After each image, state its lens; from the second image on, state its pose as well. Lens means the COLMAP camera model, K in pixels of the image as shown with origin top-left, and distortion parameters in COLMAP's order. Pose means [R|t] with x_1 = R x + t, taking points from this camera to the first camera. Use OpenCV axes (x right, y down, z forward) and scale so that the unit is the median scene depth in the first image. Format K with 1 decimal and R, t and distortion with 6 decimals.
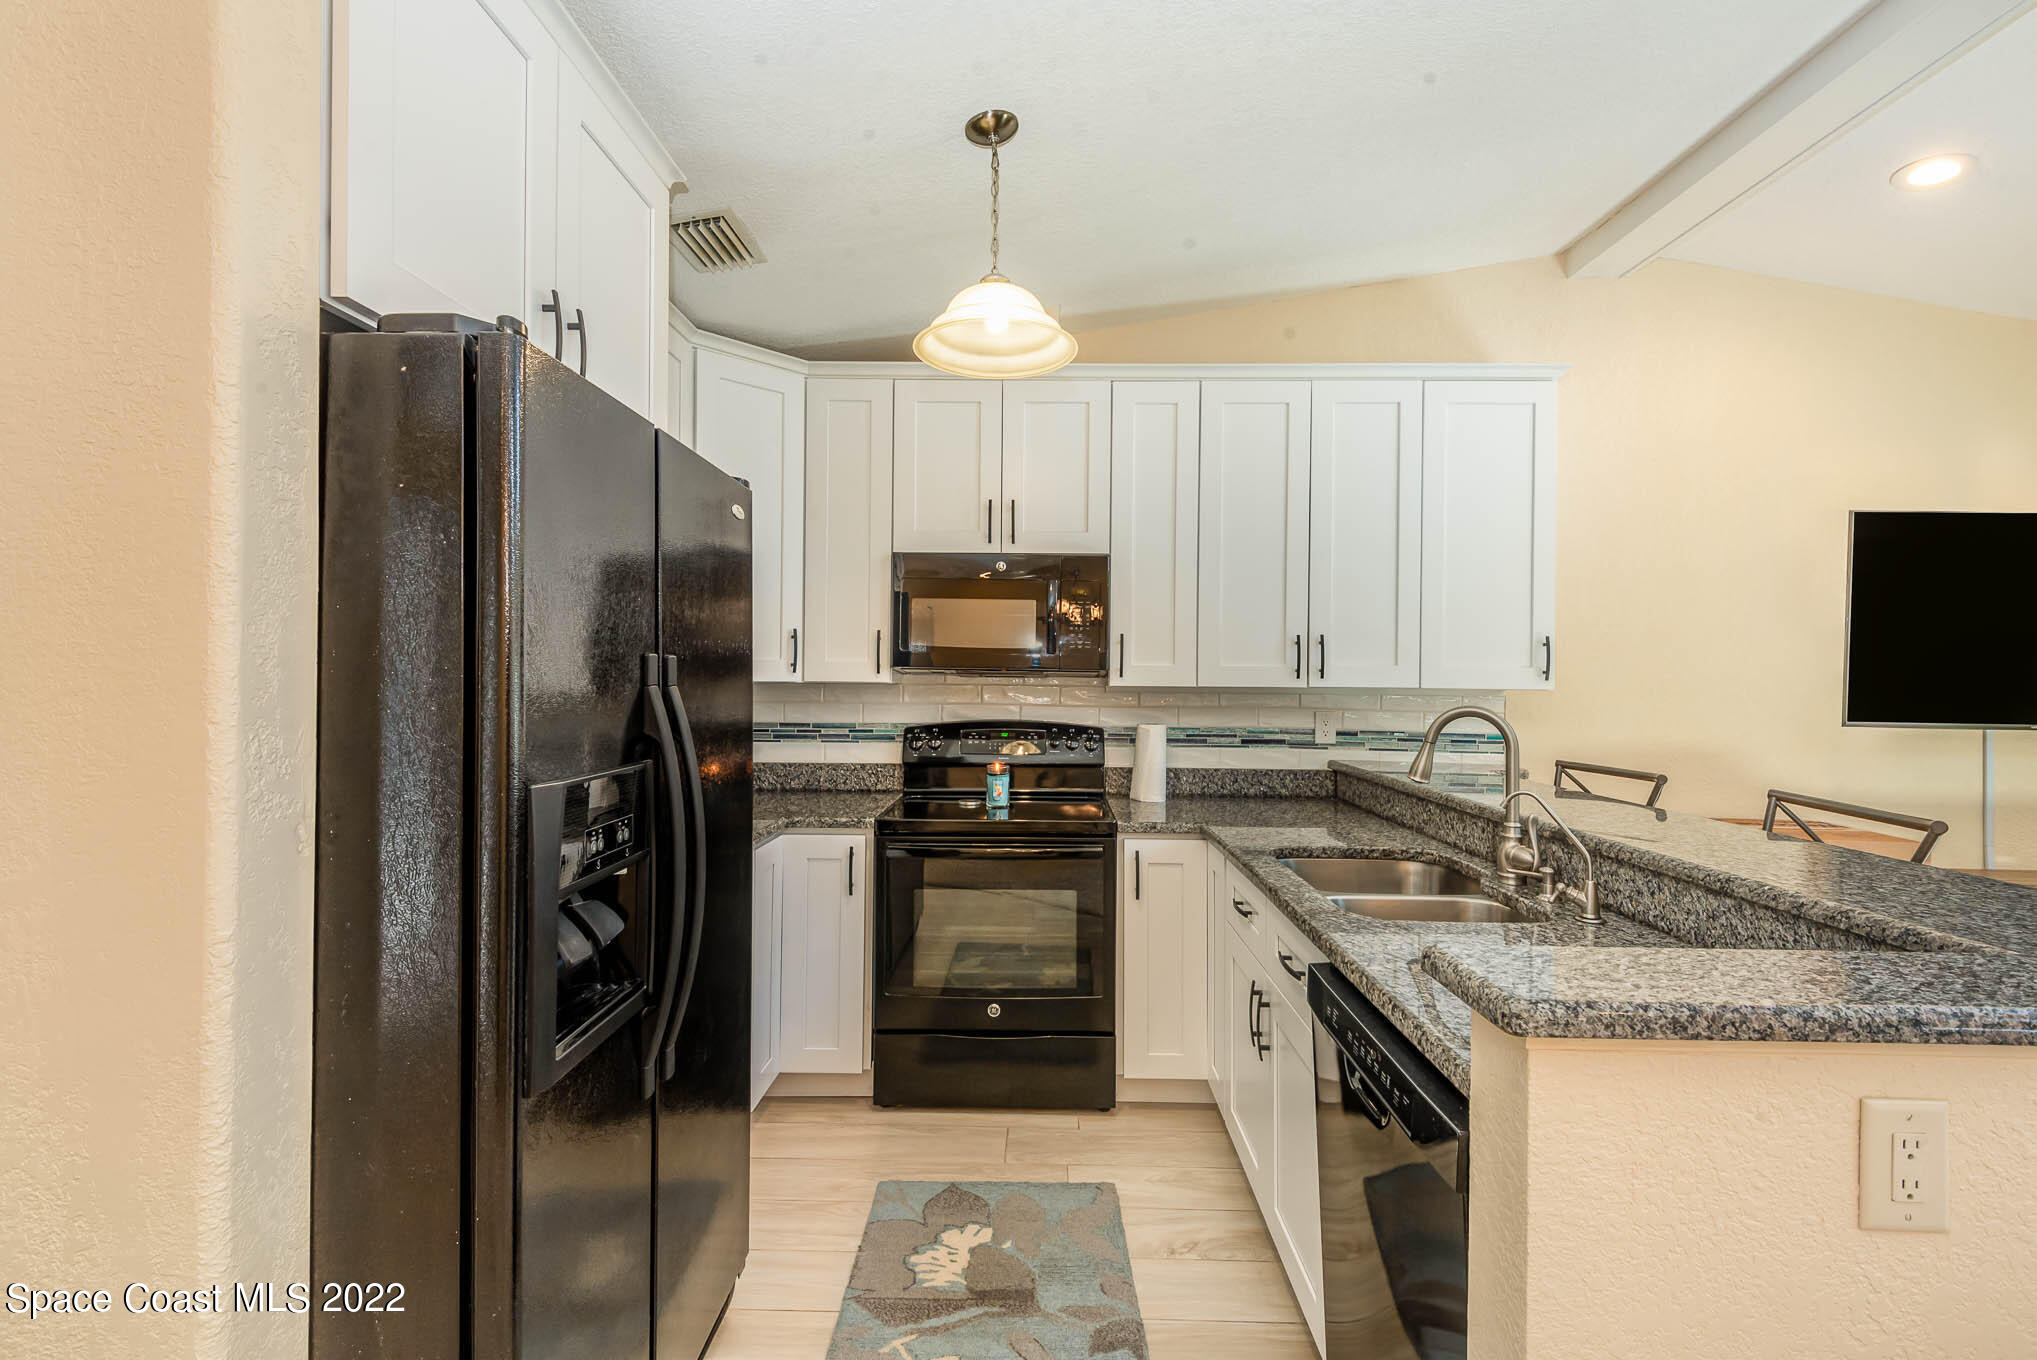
lens RADIAL K [[905.5, 0, 1029.7], [0, 905.5, 670.3], [0, 0, 1]] dist [0.040215, -0.022049]
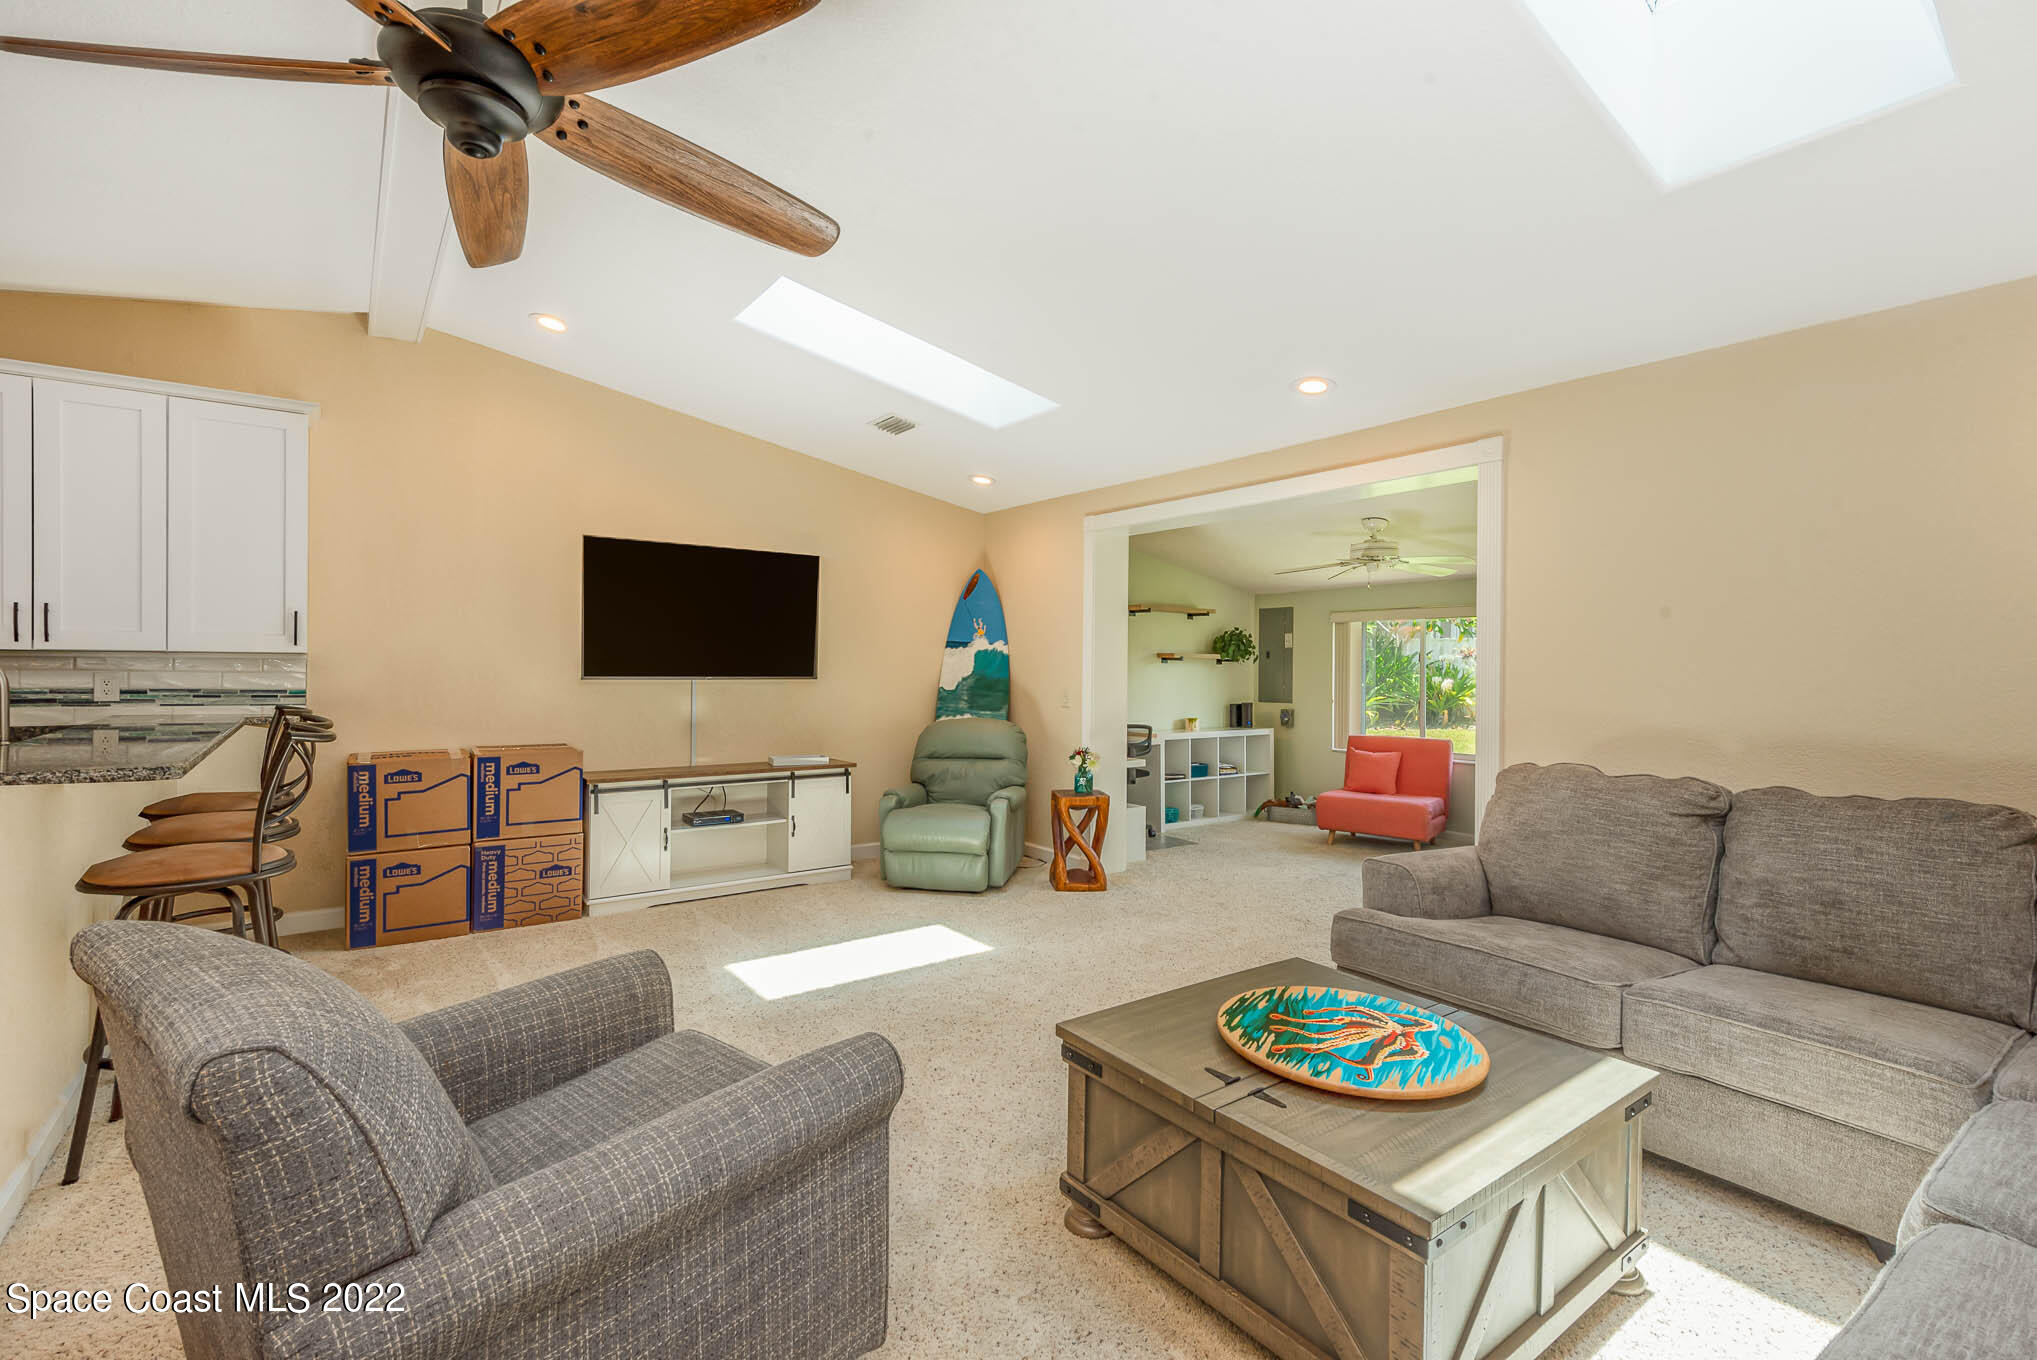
lens RADIAL K [[905.5, 0, 1029.7], [0, 905.5, 670.3], [0, 0, 1]] dist [0.040215, -0.022049]
pose [[0.795078, -0.006569, 0.606472, 0.597116], [-0.004454, 0.999851, 0.016669, 0.020112], [-0.606491, -0.015955, 0.794930, -0.665797]]
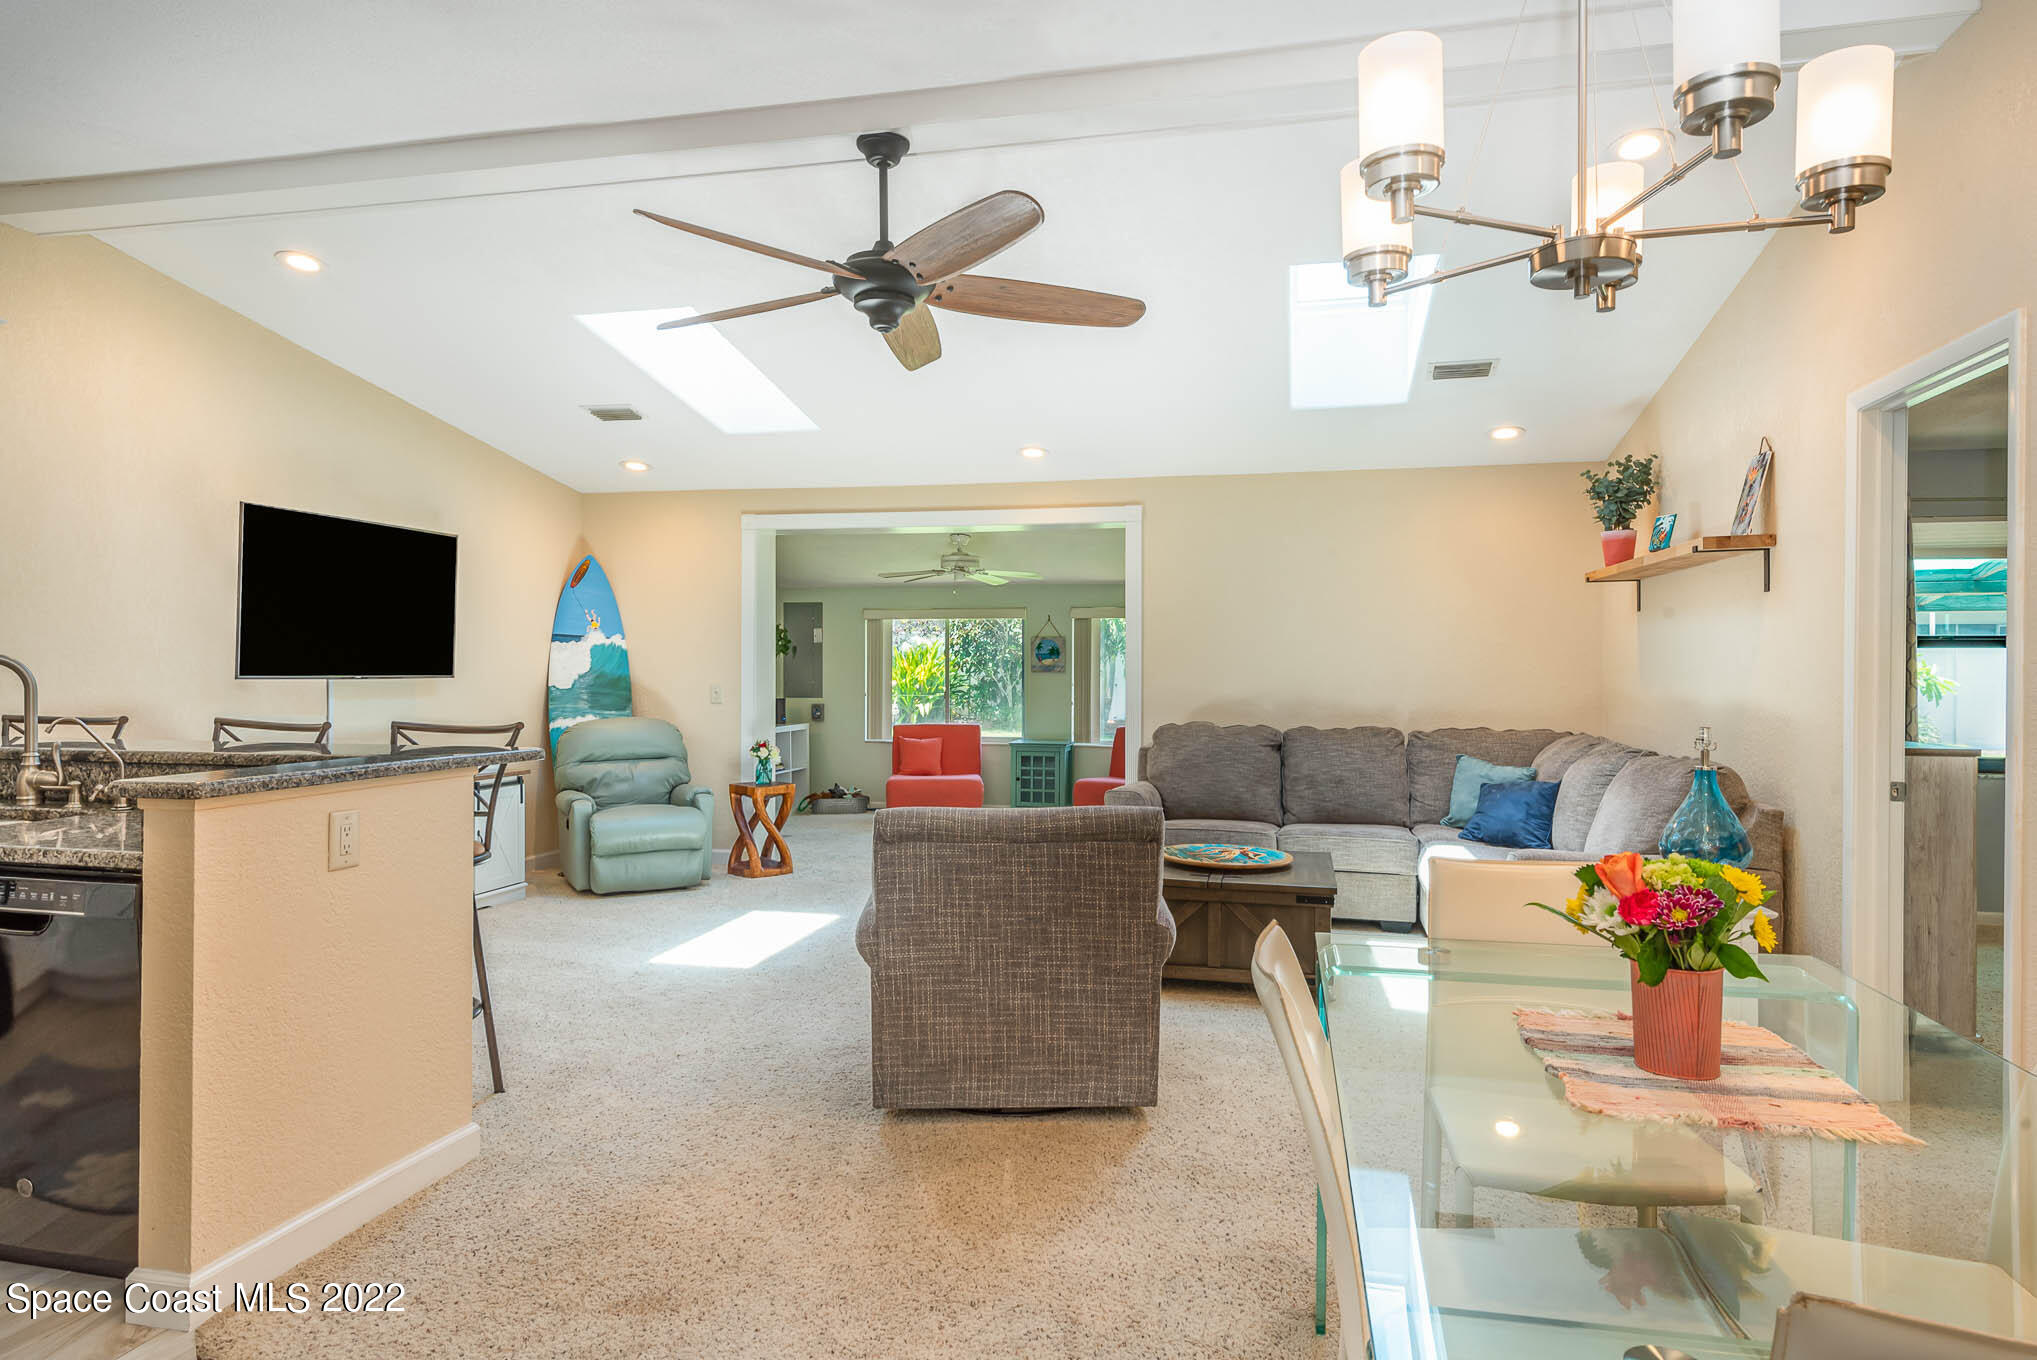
lens RADIAL K [[1186.5, 0, 1015.7], [0, 1186.5, 674.9], [0, 0, 1]] dist [0.047973, -0.025610]
pose [[0.225769, -0.017024, 0.974032, -0.453243], [-0.008387, 0.999776, 0.019418, 0.016766], [-0.974145, -0.012553, 0.225576, -0.374947]]
